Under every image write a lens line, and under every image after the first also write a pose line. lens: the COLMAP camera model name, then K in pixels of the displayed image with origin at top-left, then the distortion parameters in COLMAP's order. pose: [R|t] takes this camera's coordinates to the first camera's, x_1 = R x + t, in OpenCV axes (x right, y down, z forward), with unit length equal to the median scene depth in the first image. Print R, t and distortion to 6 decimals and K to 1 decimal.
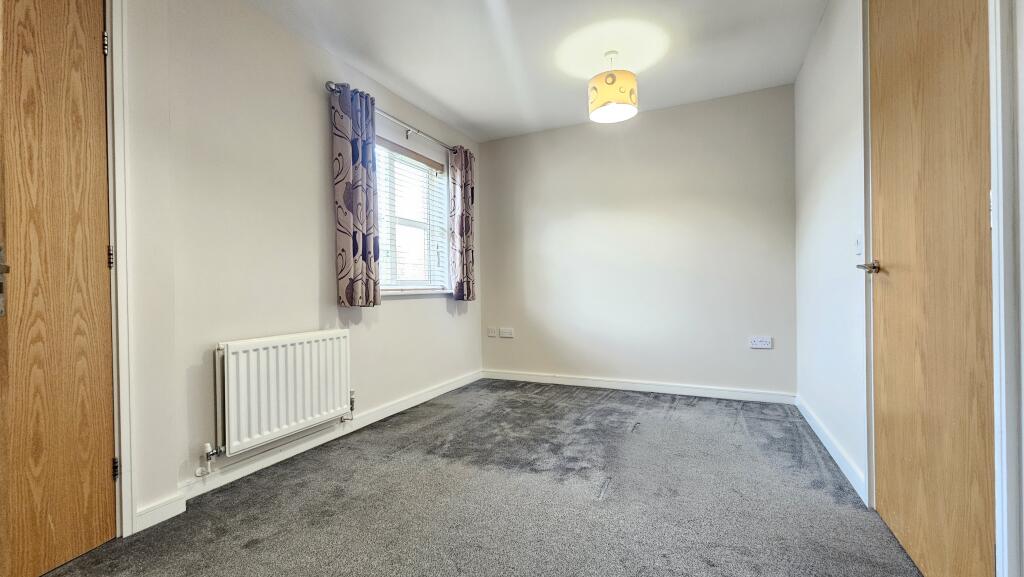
lens RADIAL K [[416.6, 0, 512.0], [0, 416.6, 288.5], [0, 0, 1]] dist [-0.012334, 0.000429]
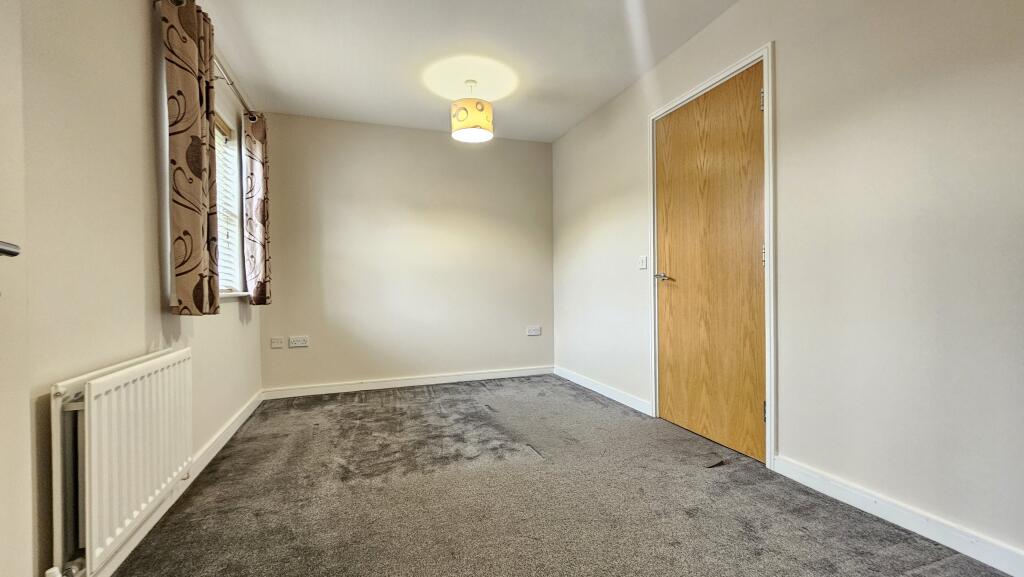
lens RADIAL K [[416.6, 0, 512.0], [0, 416.6, 288.5], [0, 0, 1]] dist [-0.012334, 0.000429]
pose [[0.703997, 0.004399, 0.710190, -0.475594], [0.002465, 0.999960, -0.008637, 0.007125], [-0.710199, 0.007831, 0.703957, 0.125282]]
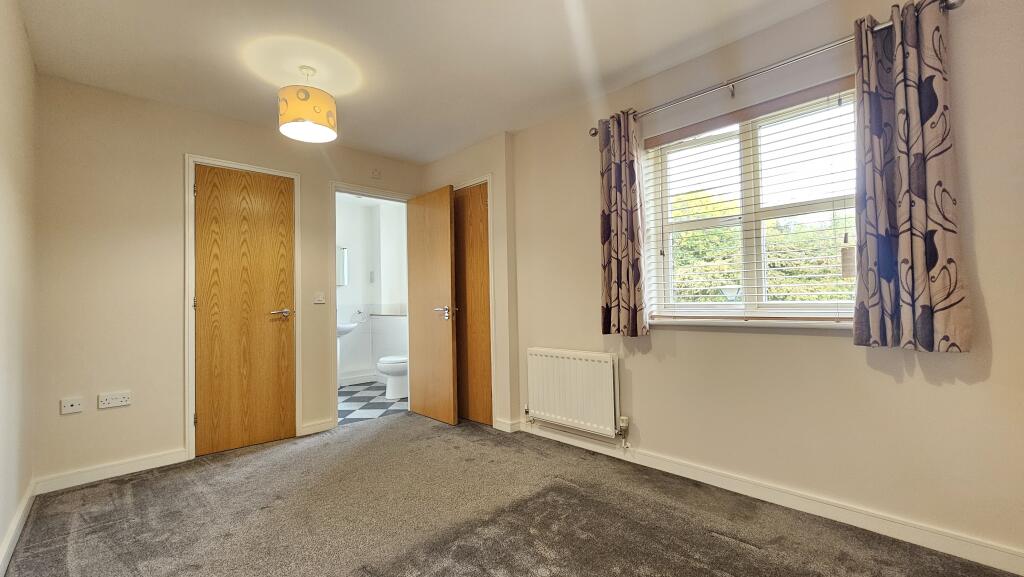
lens RADIAL K [[416.6, 0, 512.0], [0, 416.6, 288.5], [0, 0, 1]] dist [-0.012334, 0.000429]
pose [[-0.356918, -0.002780, -0.934132, 0.619788], [0.024856, 0.999613, -0.012472, -0.057250], [0.933805, -0.027671, -0.356711, 1.083164]]
